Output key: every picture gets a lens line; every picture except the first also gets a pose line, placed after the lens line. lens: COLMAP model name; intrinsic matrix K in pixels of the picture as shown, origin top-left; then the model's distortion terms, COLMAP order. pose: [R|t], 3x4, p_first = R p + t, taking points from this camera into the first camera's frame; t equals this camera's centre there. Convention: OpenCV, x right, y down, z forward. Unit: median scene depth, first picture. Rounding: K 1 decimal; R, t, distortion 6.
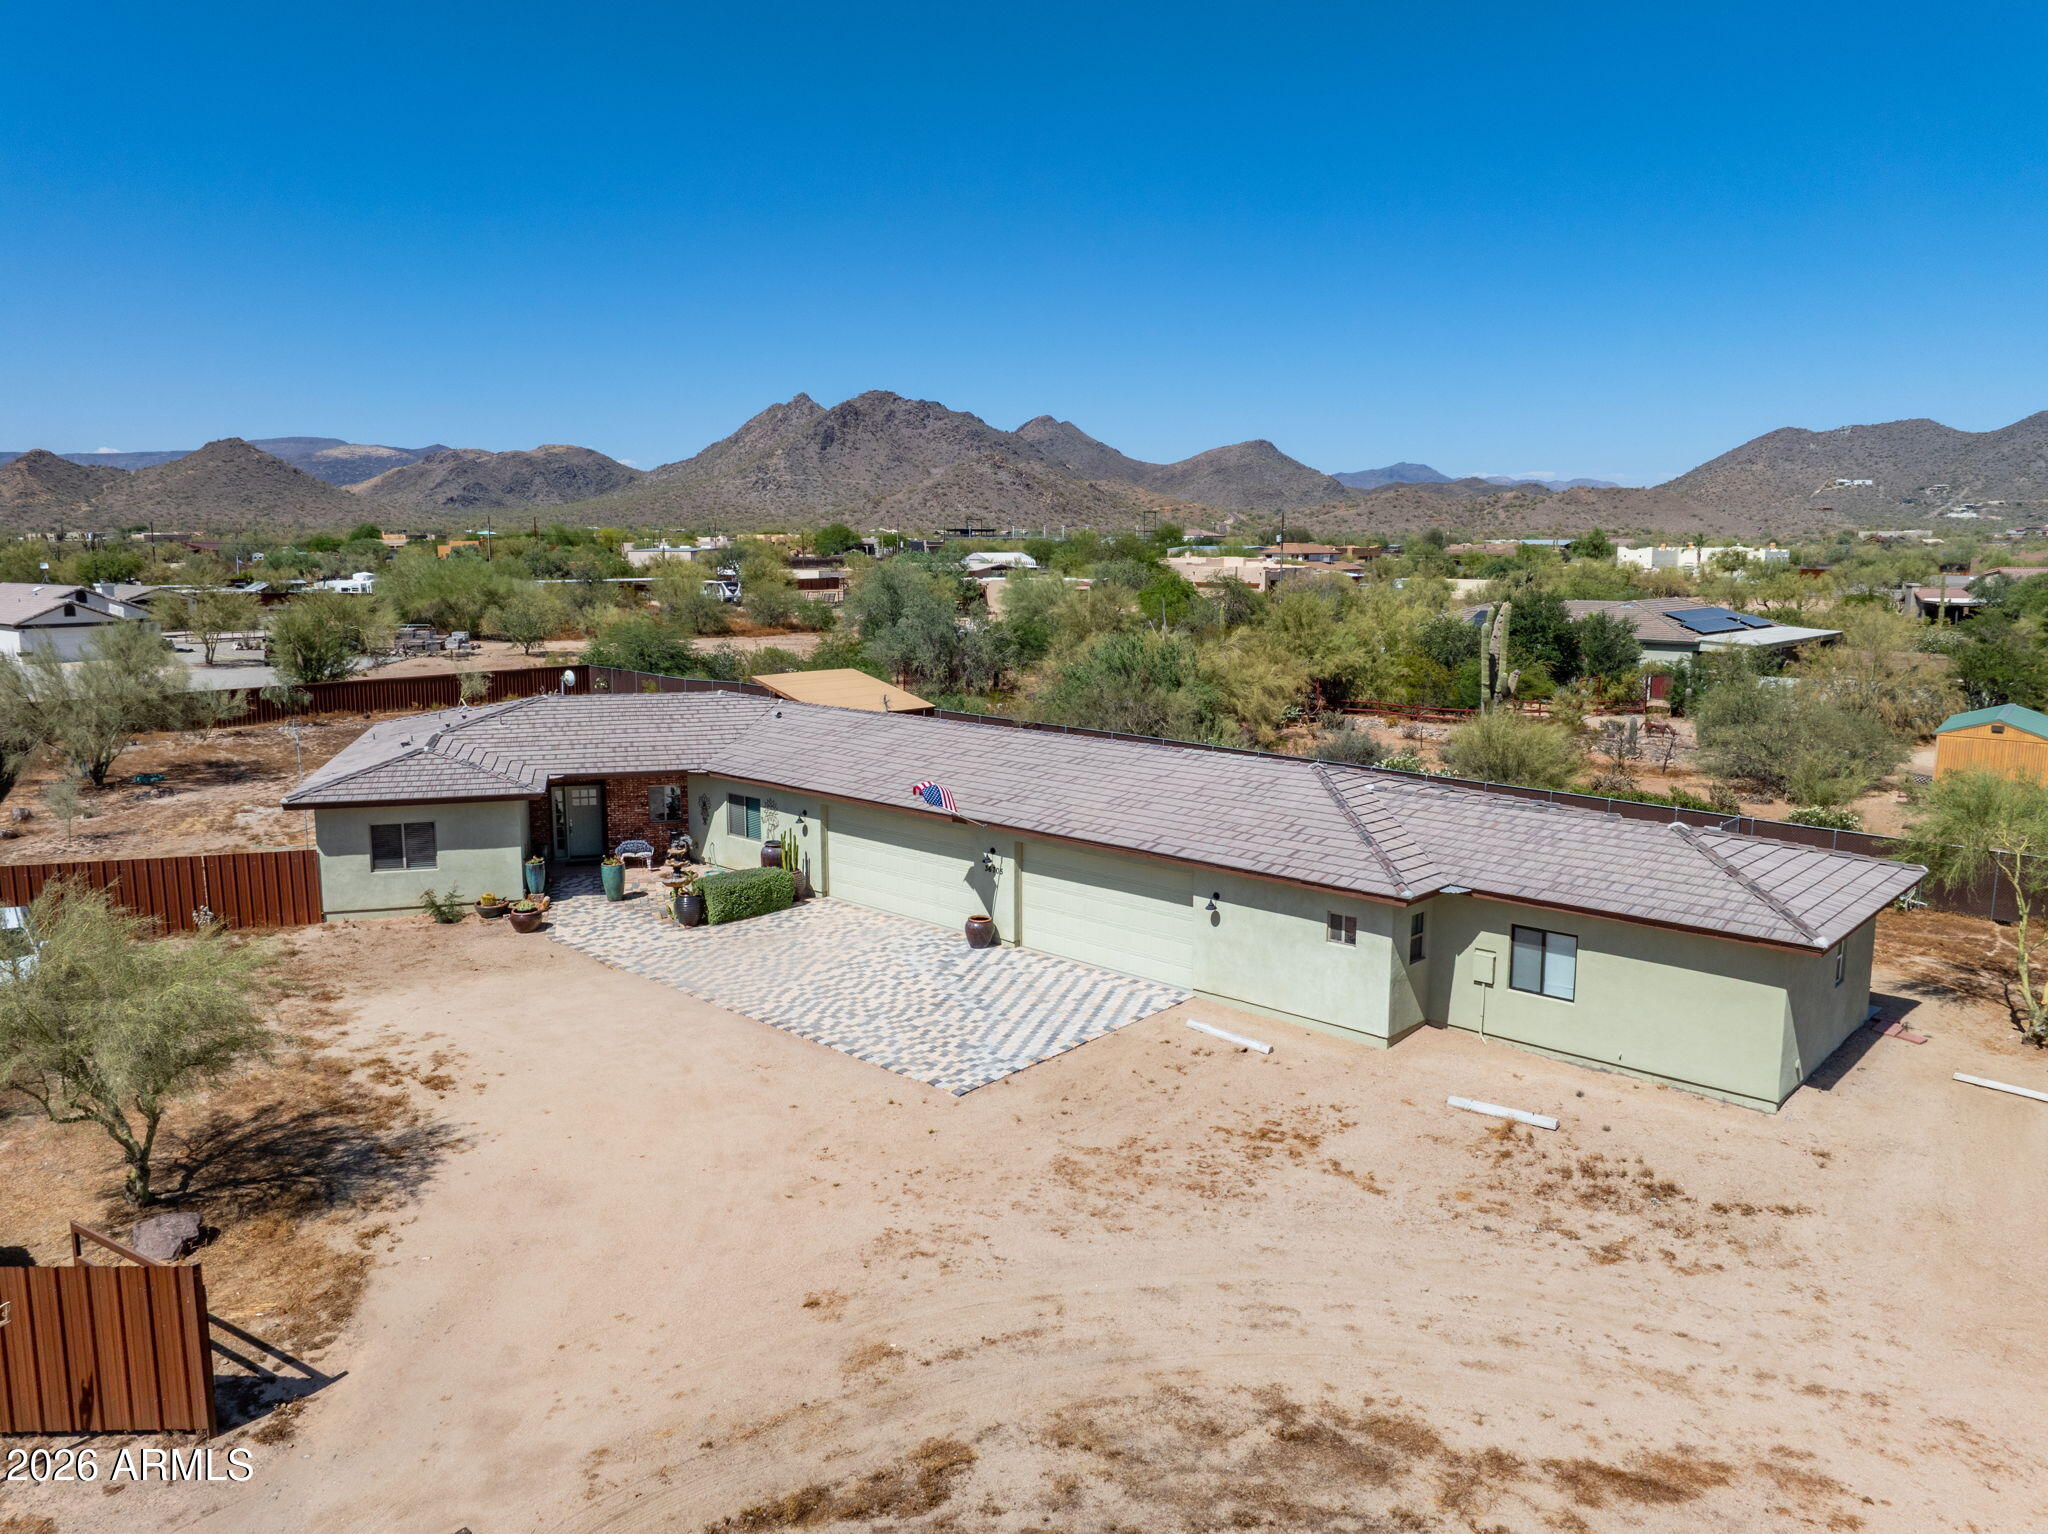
lens RADIAL K [[1438.9, 0, 1031.0], [0, 1438.9, 760.5], [0, 0, 1]] dist [-0.037567, -0.000962]
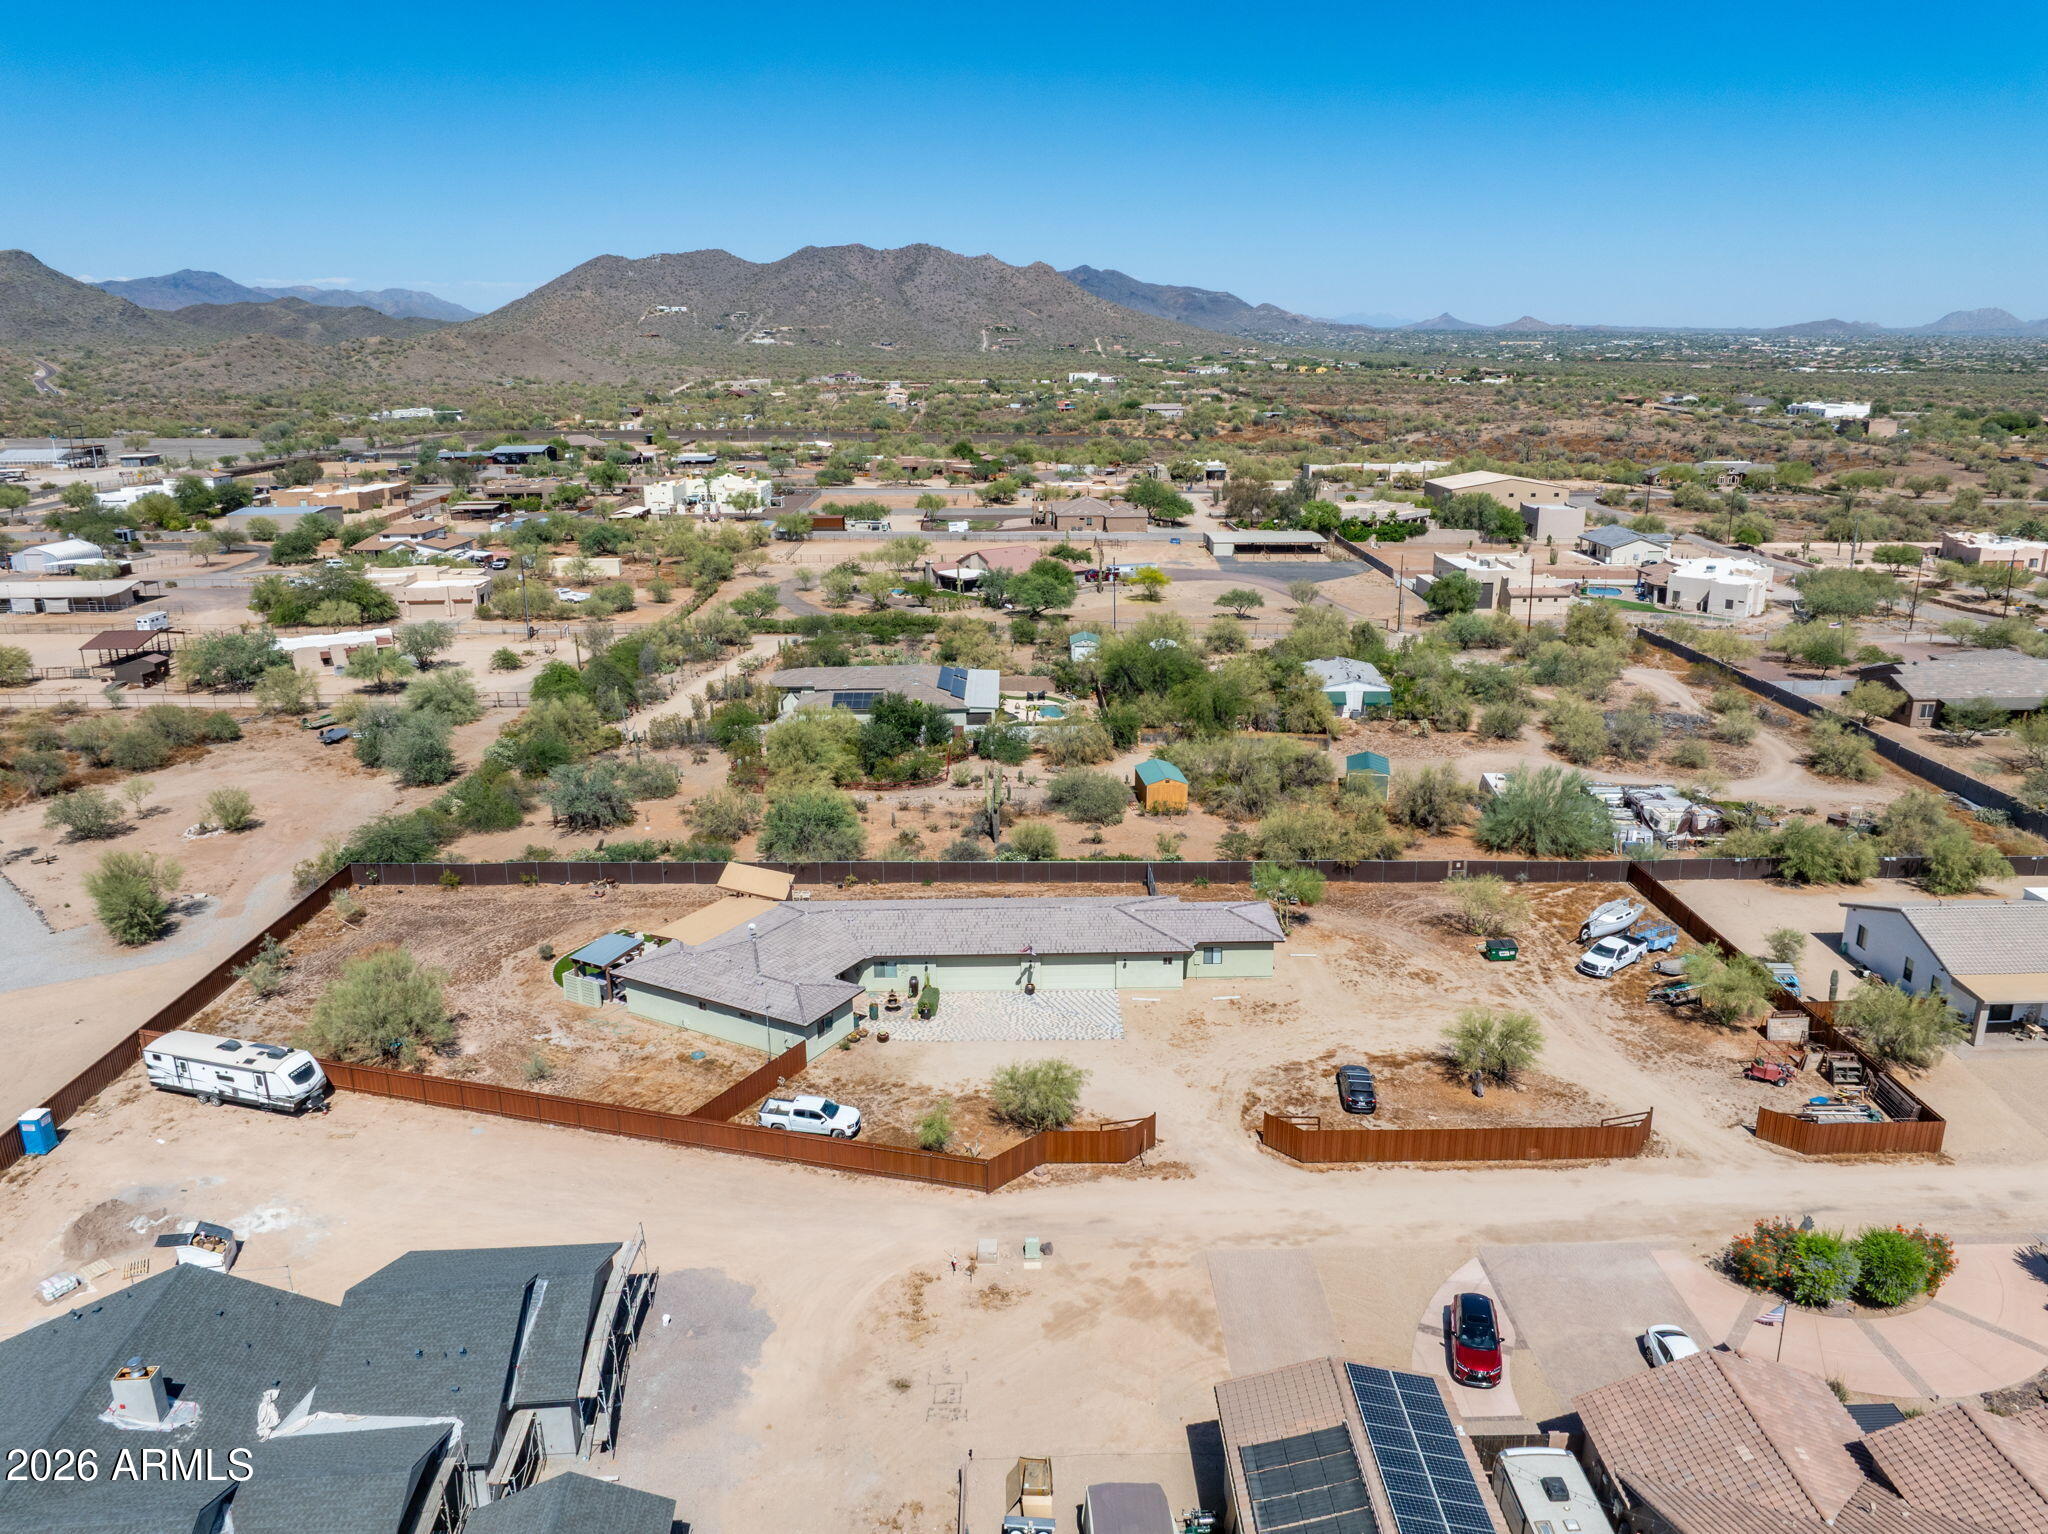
lens RADIAL K [[1438.9, 0, 1031.0], [0, 1438.9, 760.5], [0, 0, 1]] dist [-0.037567, -0.000962]
pose [[0.720637, -0.198318, 0.664344, -0.735841], [0.112297, 0.978951, 0.170421, -0.325507], [-0.684158, -0.048208, 0.727739, -0.428212]]
